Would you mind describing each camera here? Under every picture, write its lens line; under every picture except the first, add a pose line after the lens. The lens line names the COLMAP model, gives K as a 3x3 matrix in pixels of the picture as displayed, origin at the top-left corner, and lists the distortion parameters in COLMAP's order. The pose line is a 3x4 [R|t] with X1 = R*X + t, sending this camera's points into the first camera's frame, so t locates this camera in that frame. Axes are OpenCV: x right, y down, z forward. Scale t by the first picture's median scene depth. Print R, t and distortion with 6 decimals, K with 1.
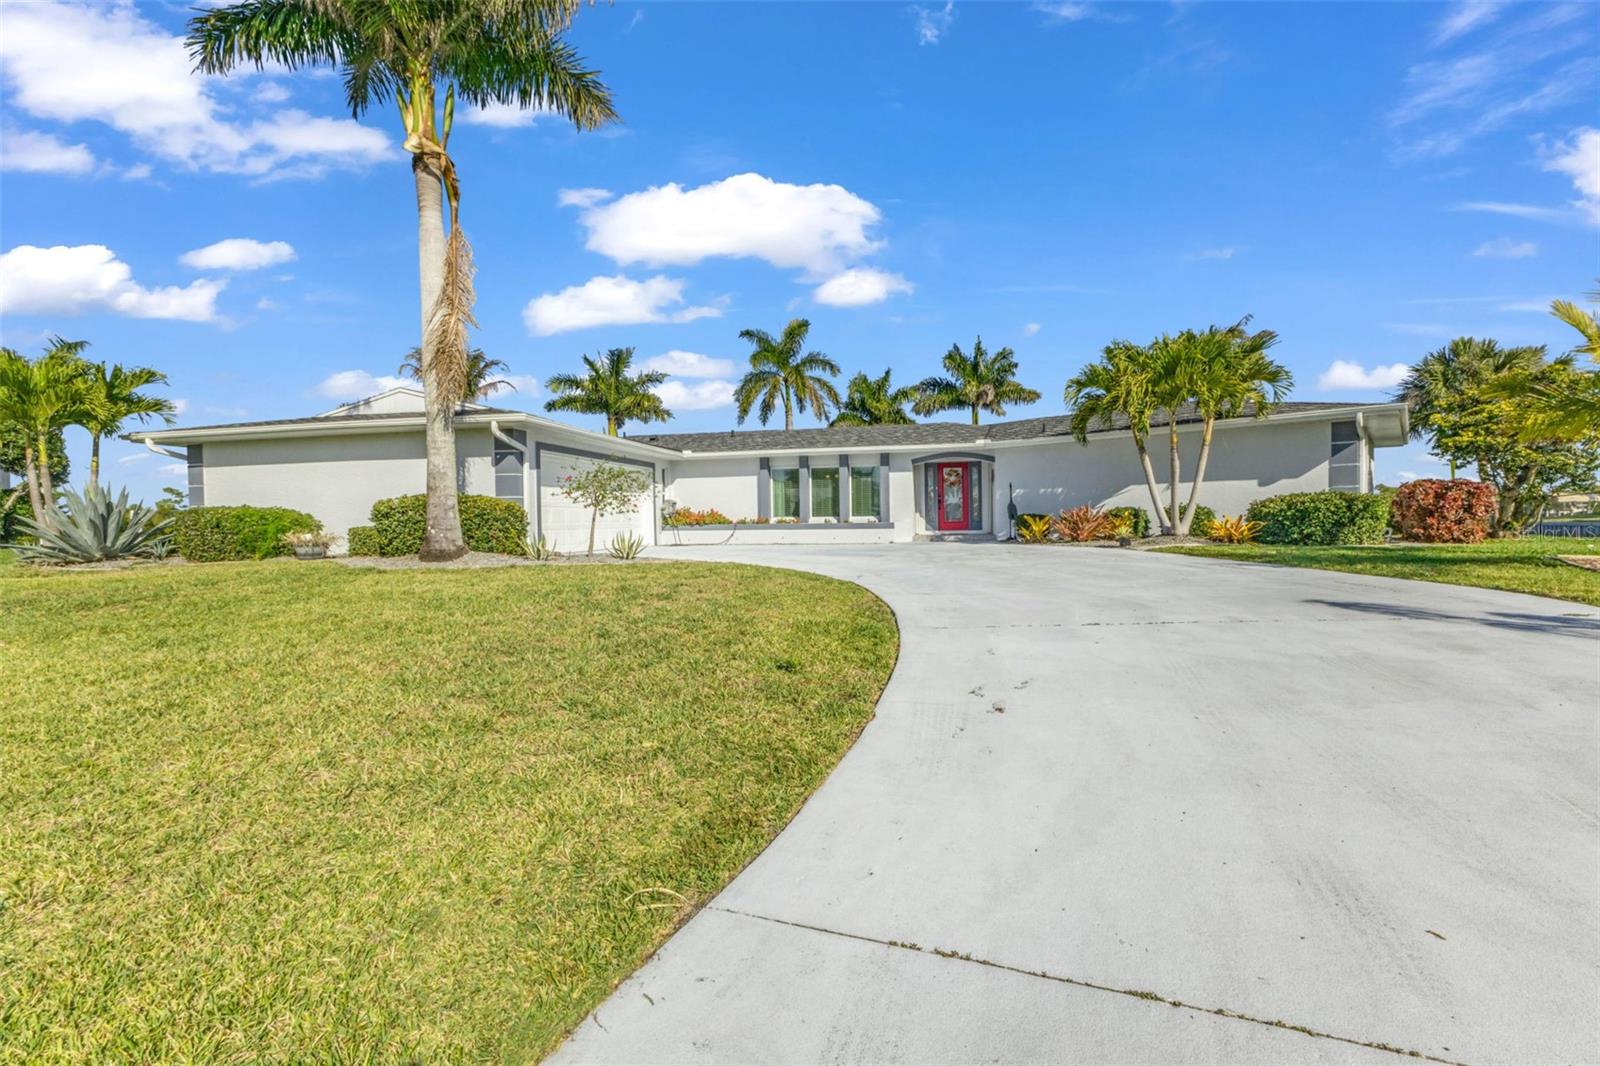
lens RADIAL K [[685.9, 0, 800.5], [0, 685.9, 523.9], [0, 0, 1]] dist [0.019100, -0.005479]
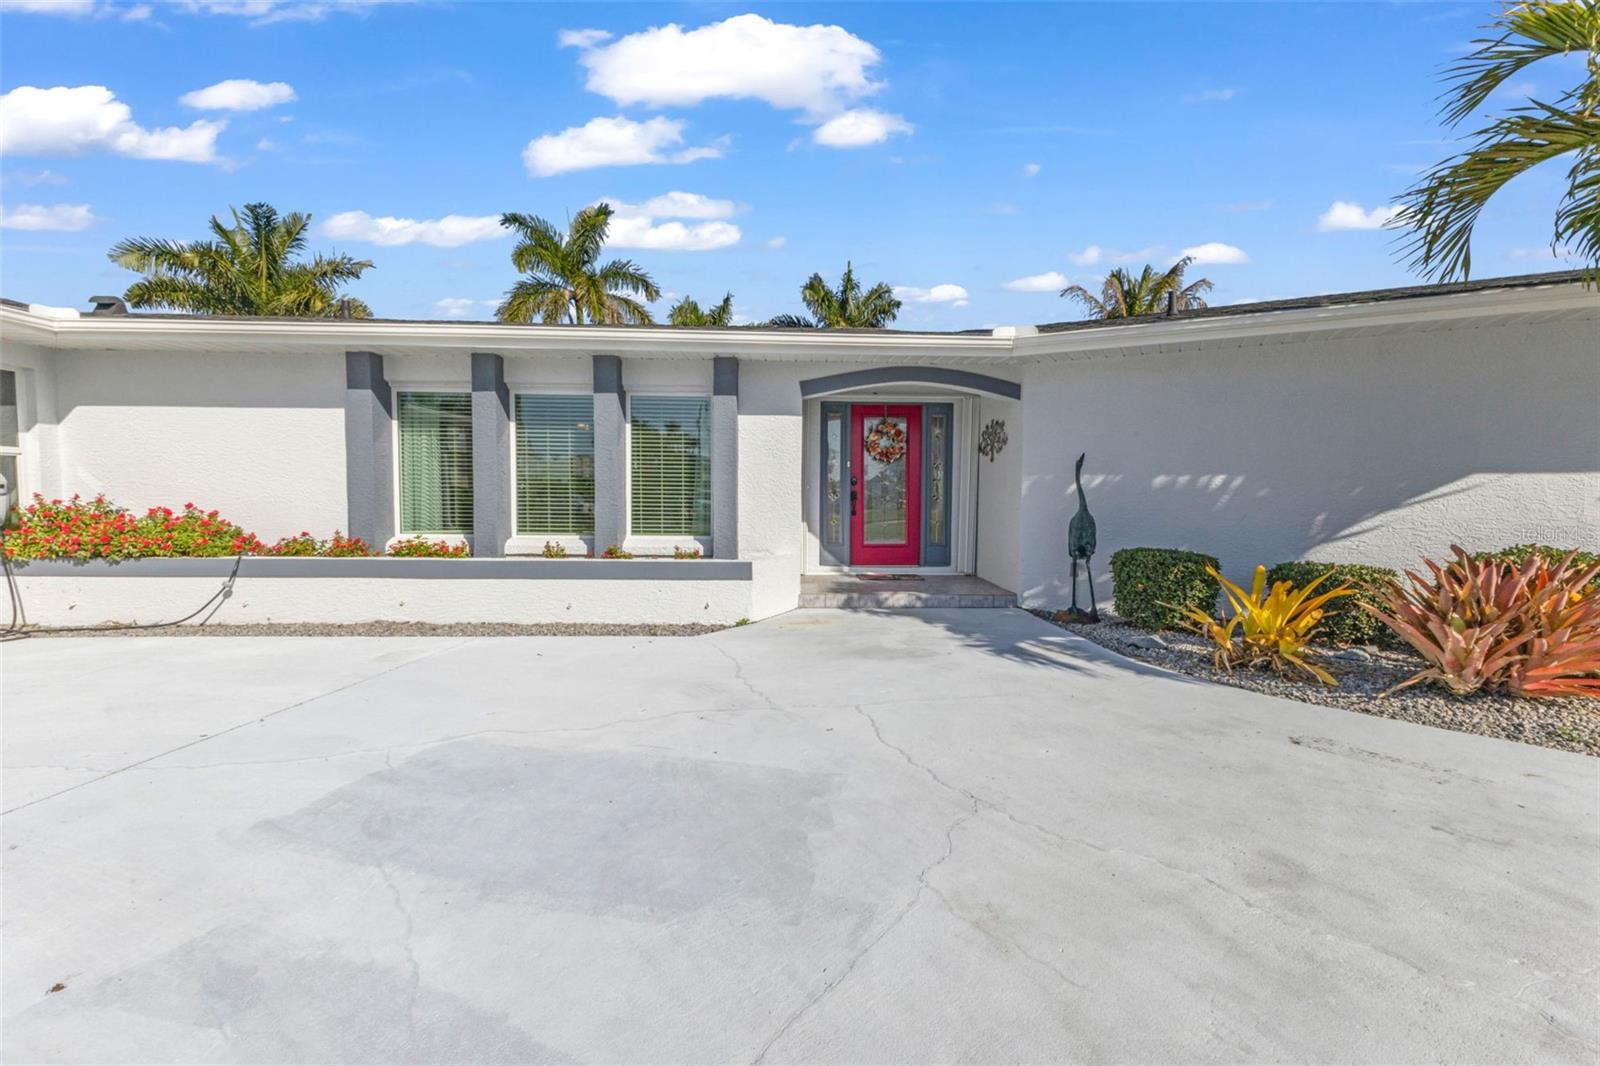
lens RADIAL K [[685.9, 0, 800.5], [0, 685.9, 523.9], [0, 0, 1]] dist [0.019100, -0.005479]
pose [[0.970864, 0.012399, 0.239311, 0.074512], [-0.020790, 0.999253, 0.032569, -0.030135], [-0.238728, -0.036595, 0.970397, 0.630927]]
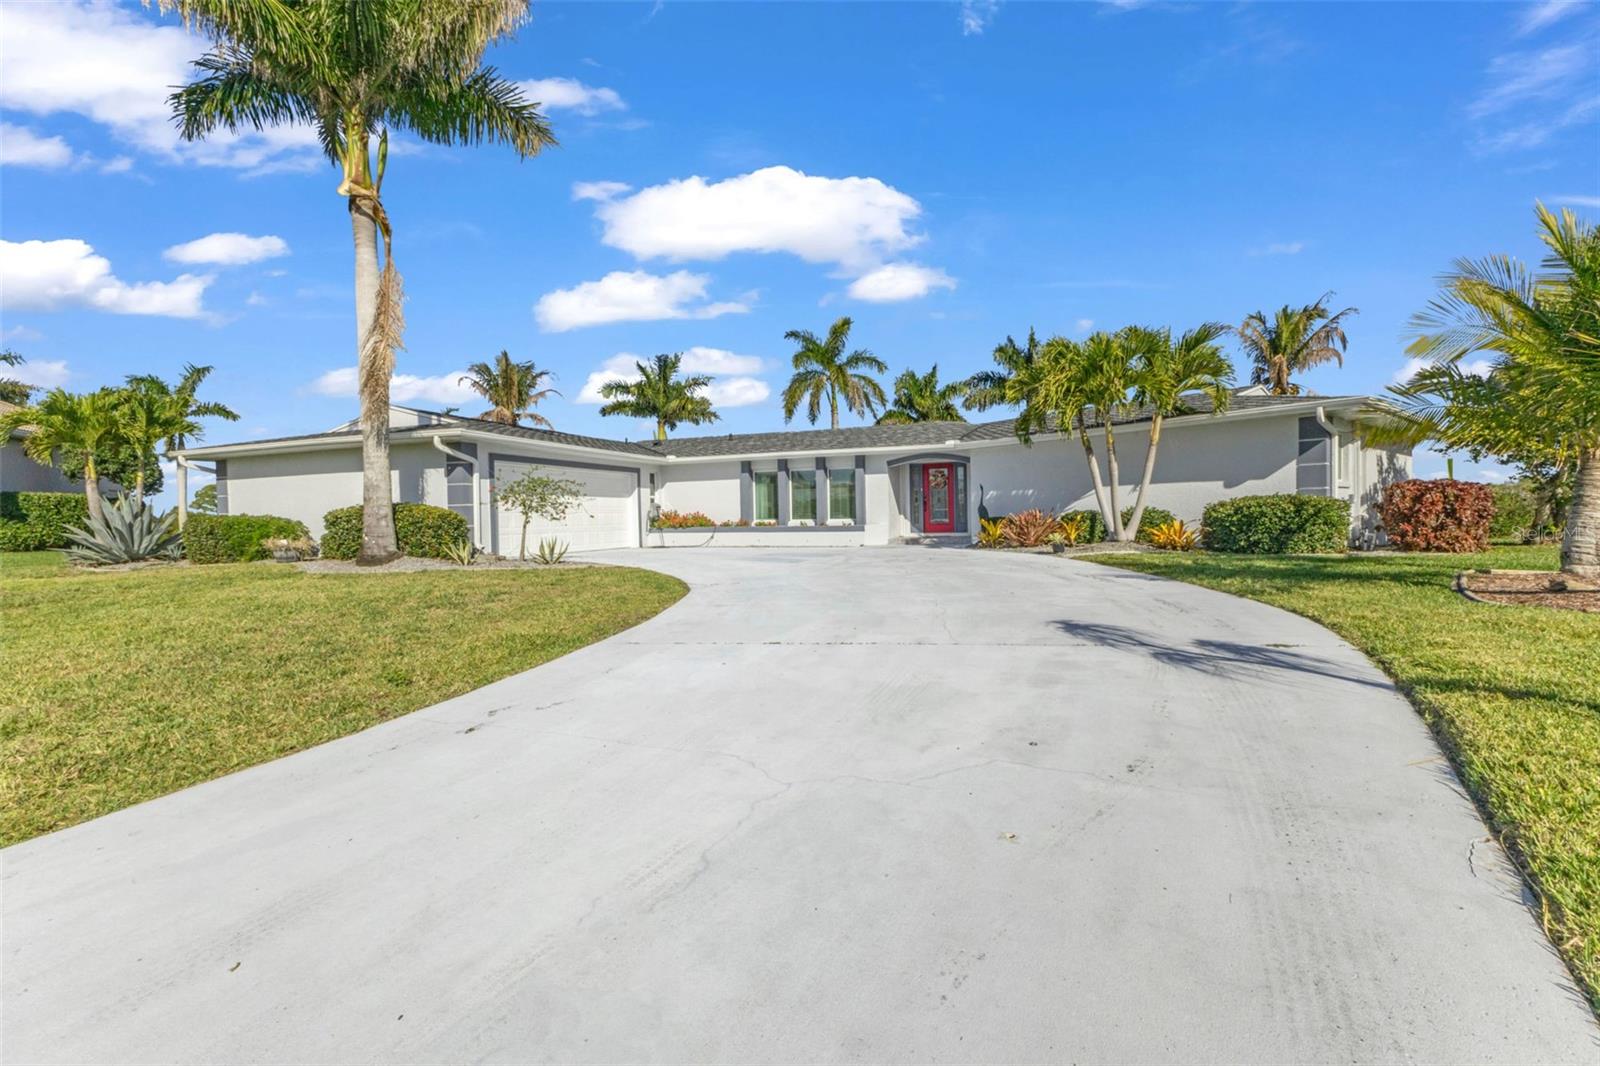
lens RADIAL K [[685.9, 0, 800.5], [0, 685.9, 523.9], [0, 0, 1]] dist [0.019100, -0.005479]
pose [[0.989457, -0.001261, -0.144821, 0.177425], [0.002183, 0.999978, 0.006205, -0.010160], [0.144810, -0.006455, 0.989438, 0.003839]]
